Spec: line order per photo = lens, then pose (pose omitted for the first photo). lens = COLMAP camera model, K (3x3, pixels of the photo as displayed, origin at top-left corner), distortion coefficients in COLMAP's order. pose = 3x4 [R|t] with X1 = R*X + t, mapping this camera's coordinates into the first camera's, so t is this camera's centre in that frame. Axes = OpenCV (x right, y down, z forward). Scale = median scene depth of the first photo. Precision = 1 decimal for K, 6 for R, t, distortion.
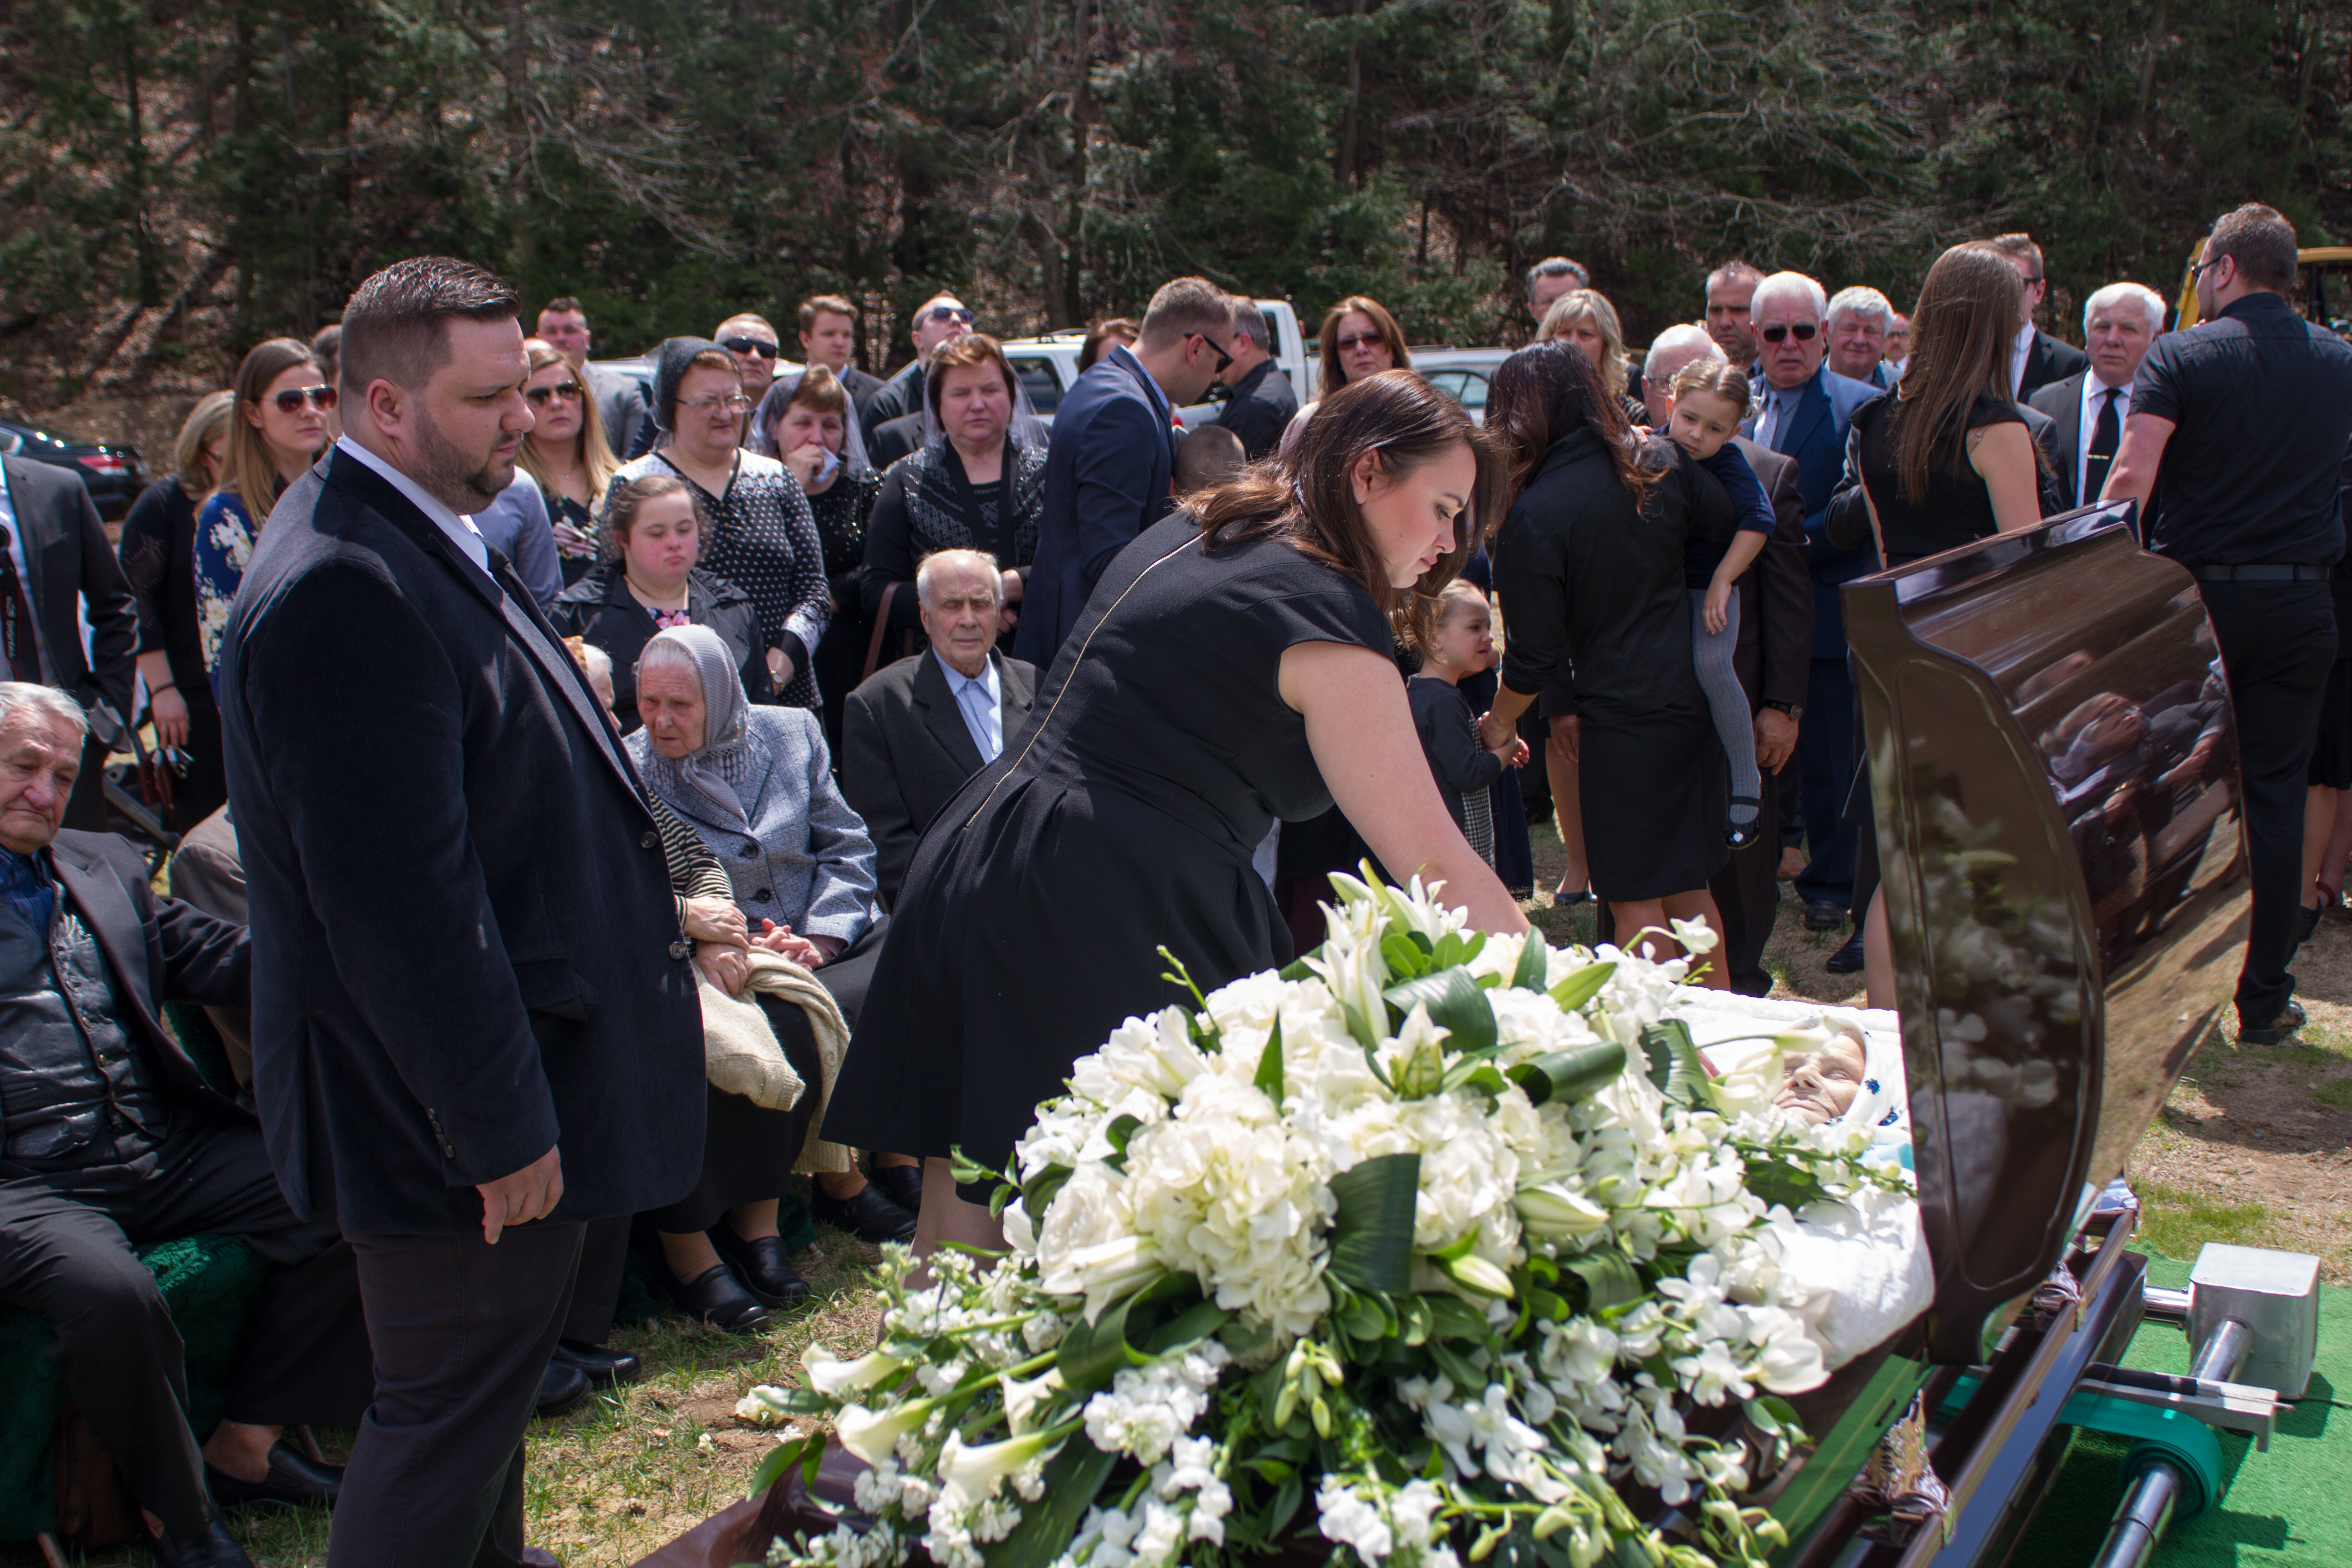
lens RADIAL K [[2602.1, 0, 1158.6], [0, 2602.1, 788.4], [0, 0, 1]] dist [-0.097667, 0.073144]
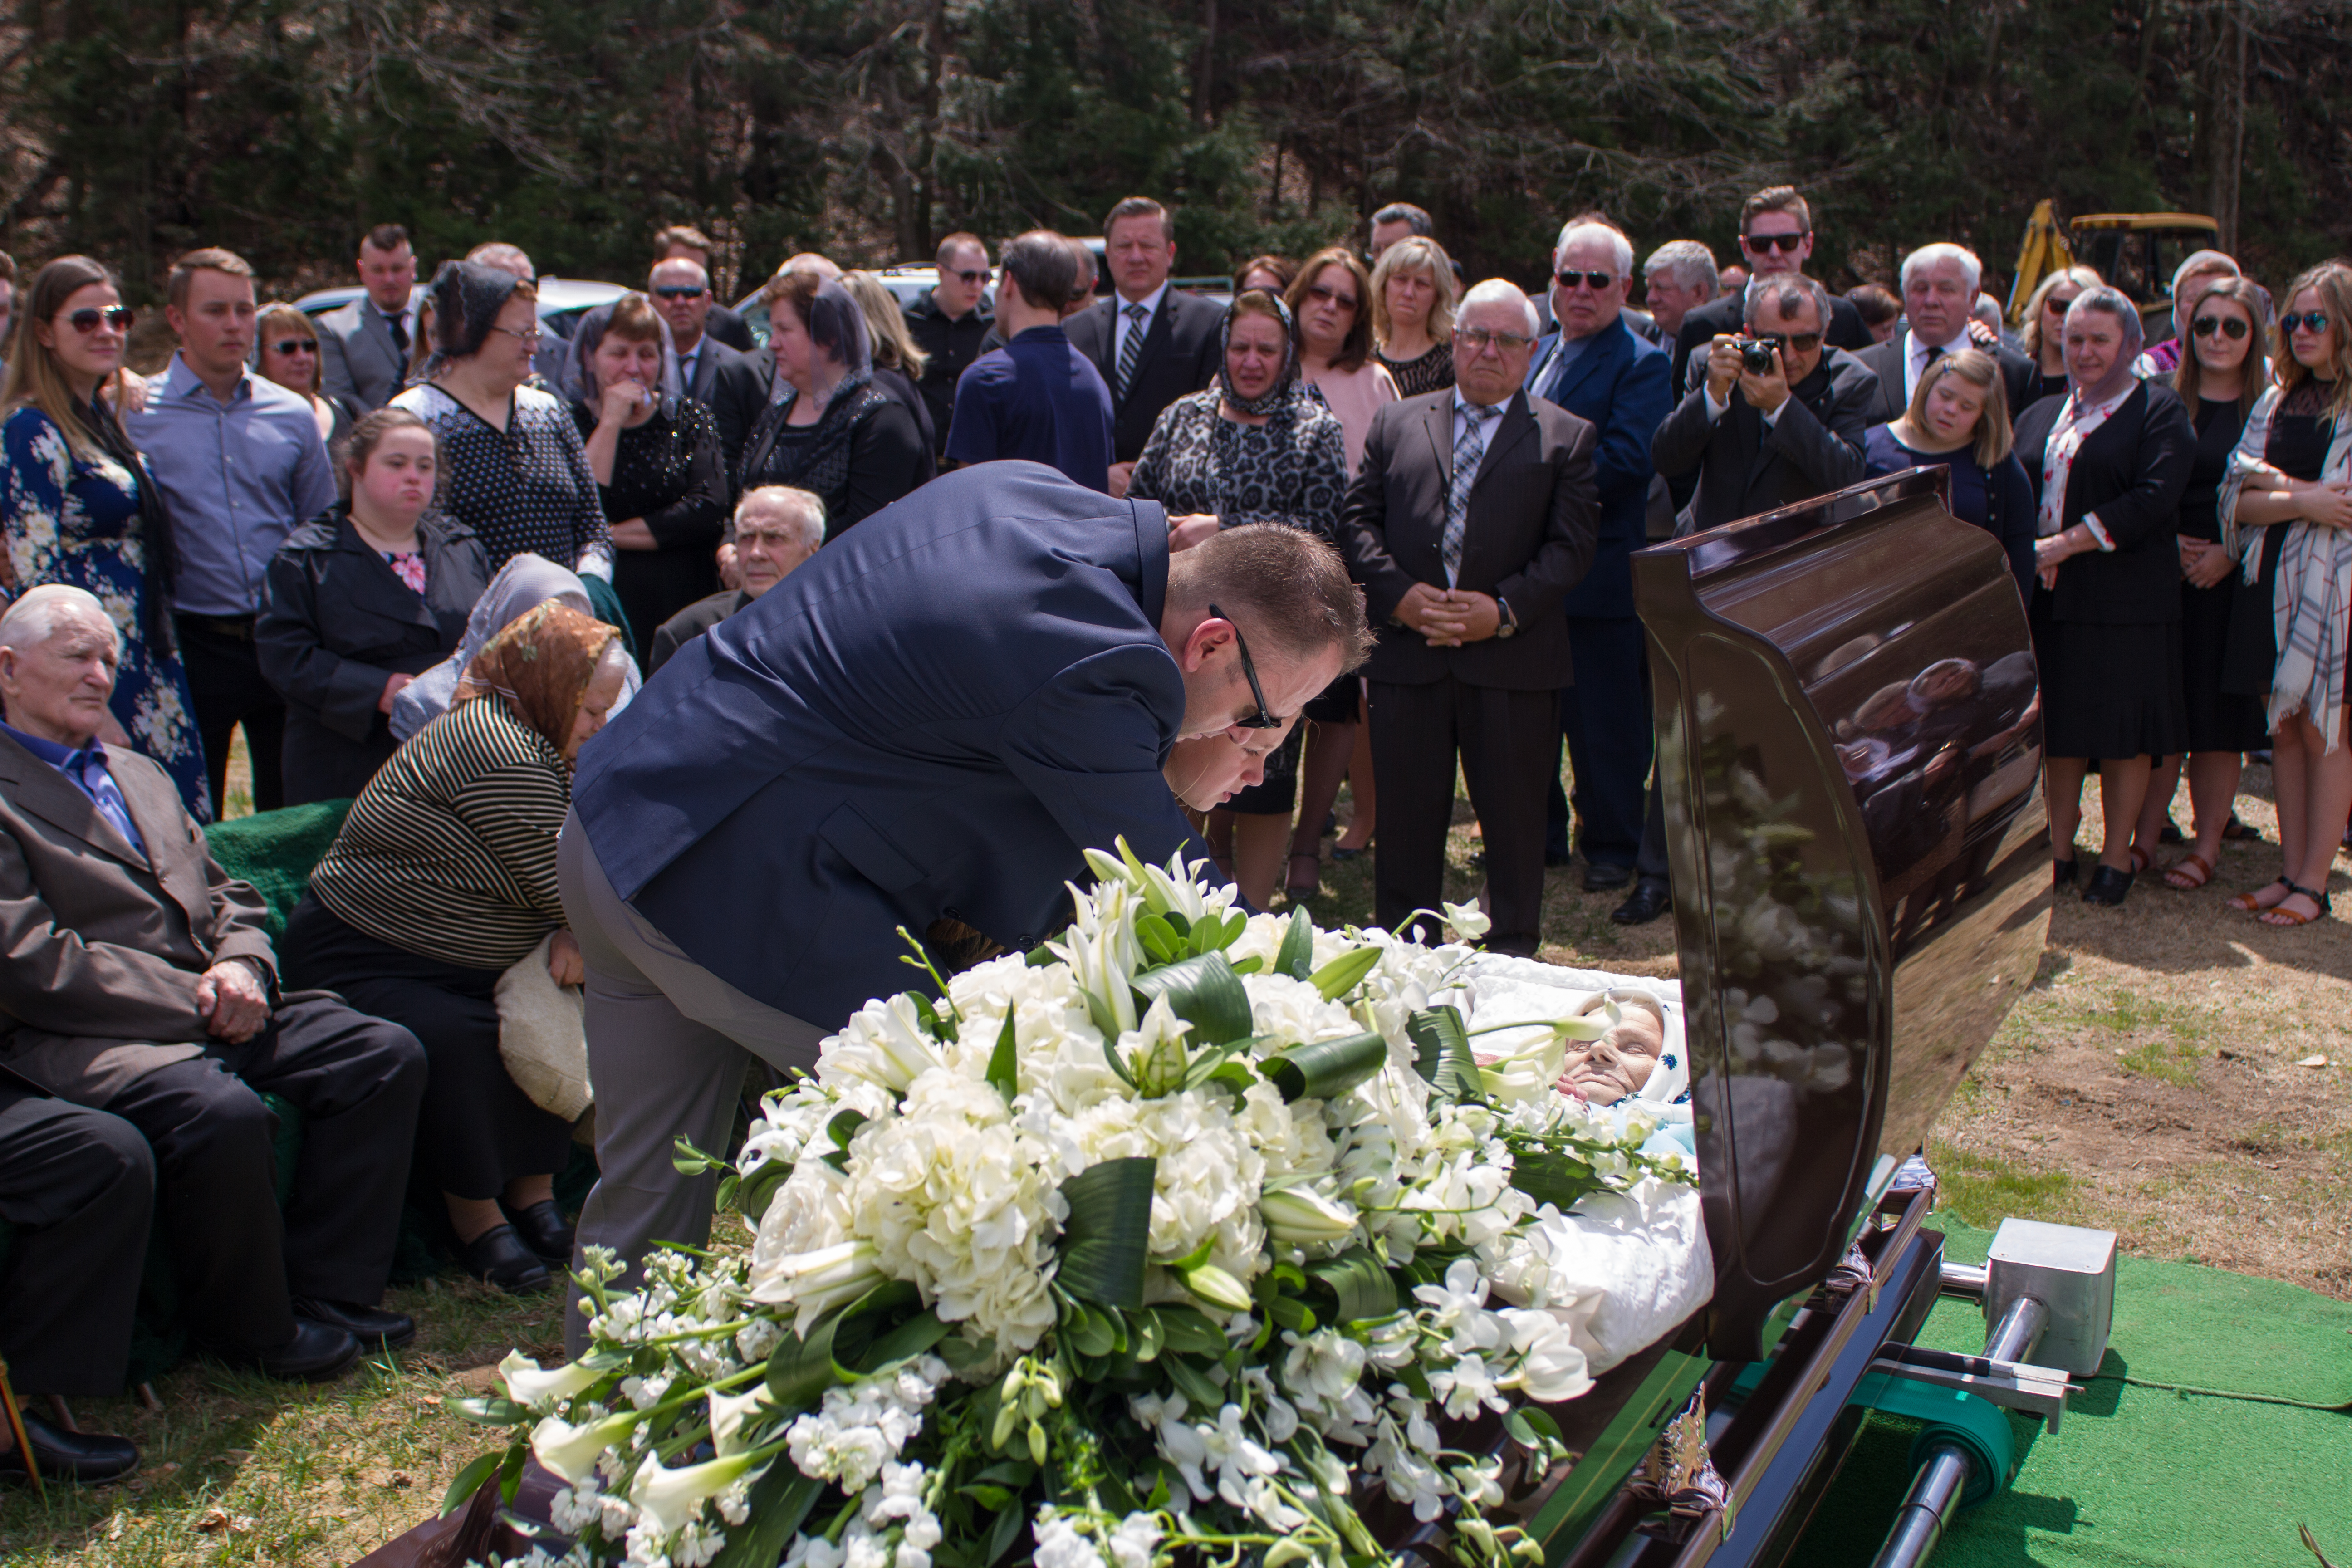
lens RADIAL K [[2595.8, 0, 1162.7], [0, 2595.8, 783.8], [0, 0, 1]] dist [-0.093460, 0.057865]
pose [[0.998061, 0.014356, 0.060566, 0.036843], [-0.015703, 0.999639, 0.021818, -0.012553], [-0.060231, -0.022727, 0.997926, 0.055120]]
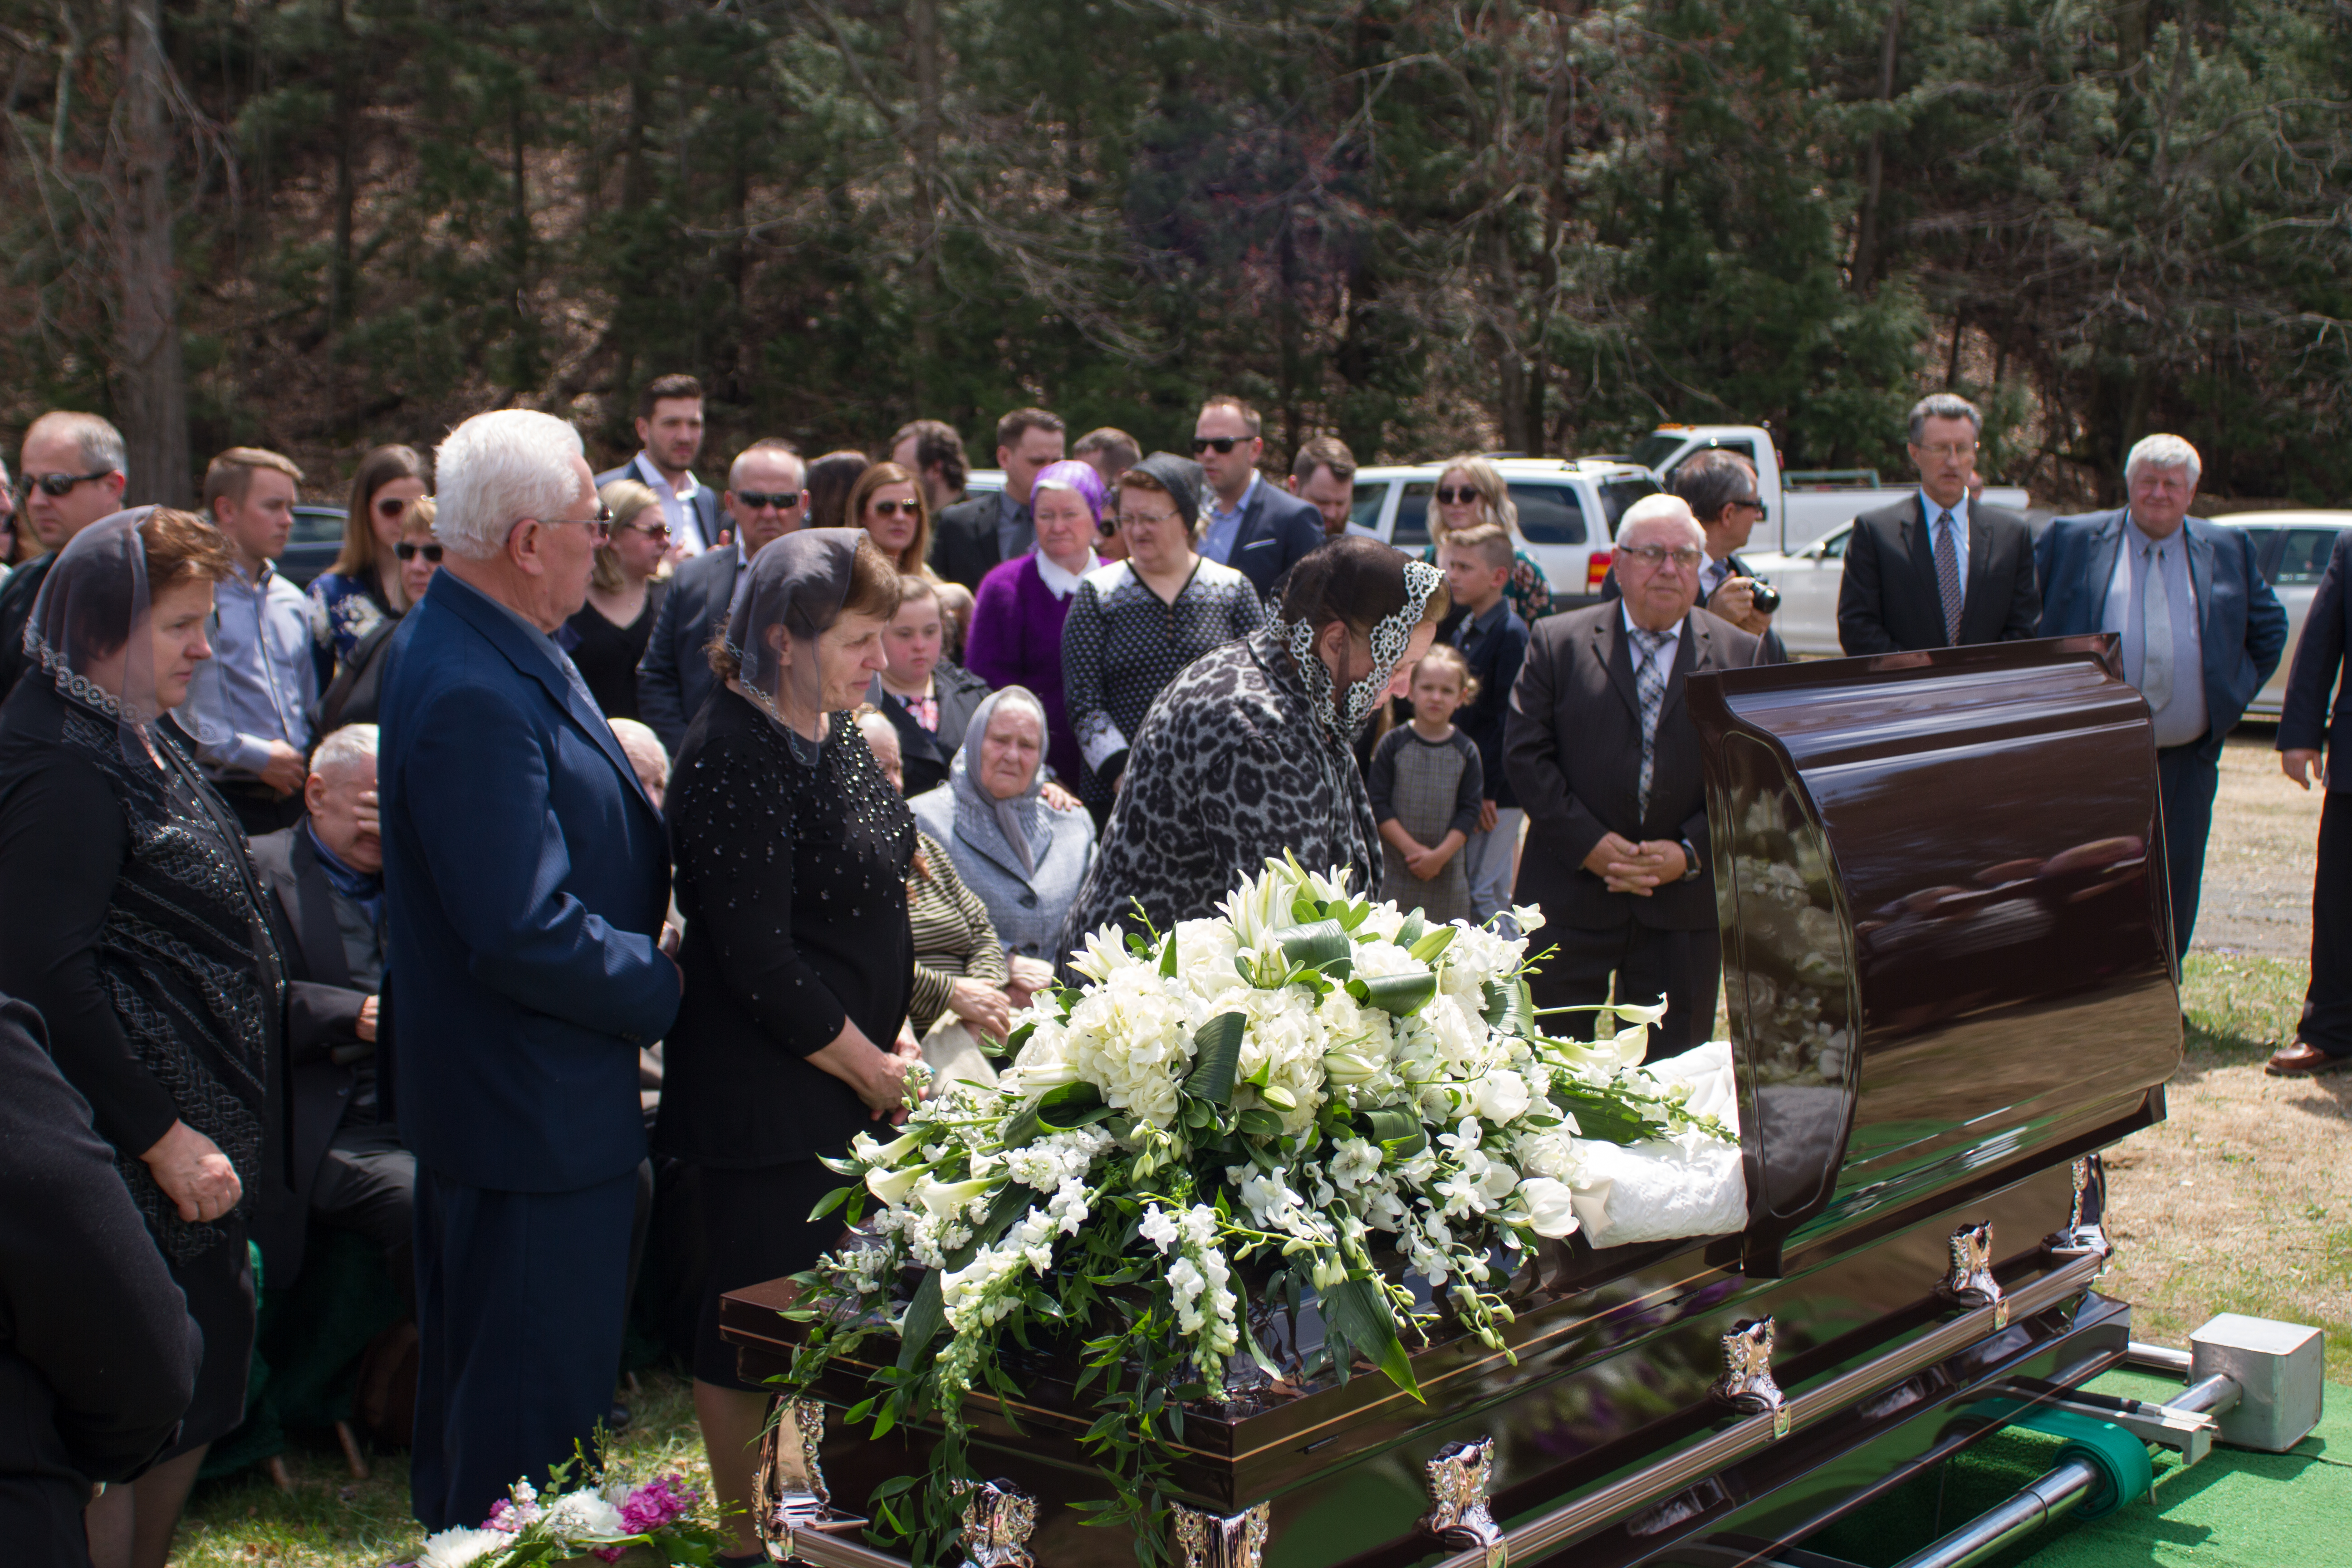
lens RADIAL K [[3027.2, 0, 1176.0], [0, 3027.2, 784.0], [0, 0, 1]] dist [-0.023859, 0.014329]
pose [[0.987109, 0.045982, -0.153305, 0.270182], [-0.055704, 0.996659, -0.059731, 0.094562], [0.150046, 0.067501, 0.986372, -0.634407]]
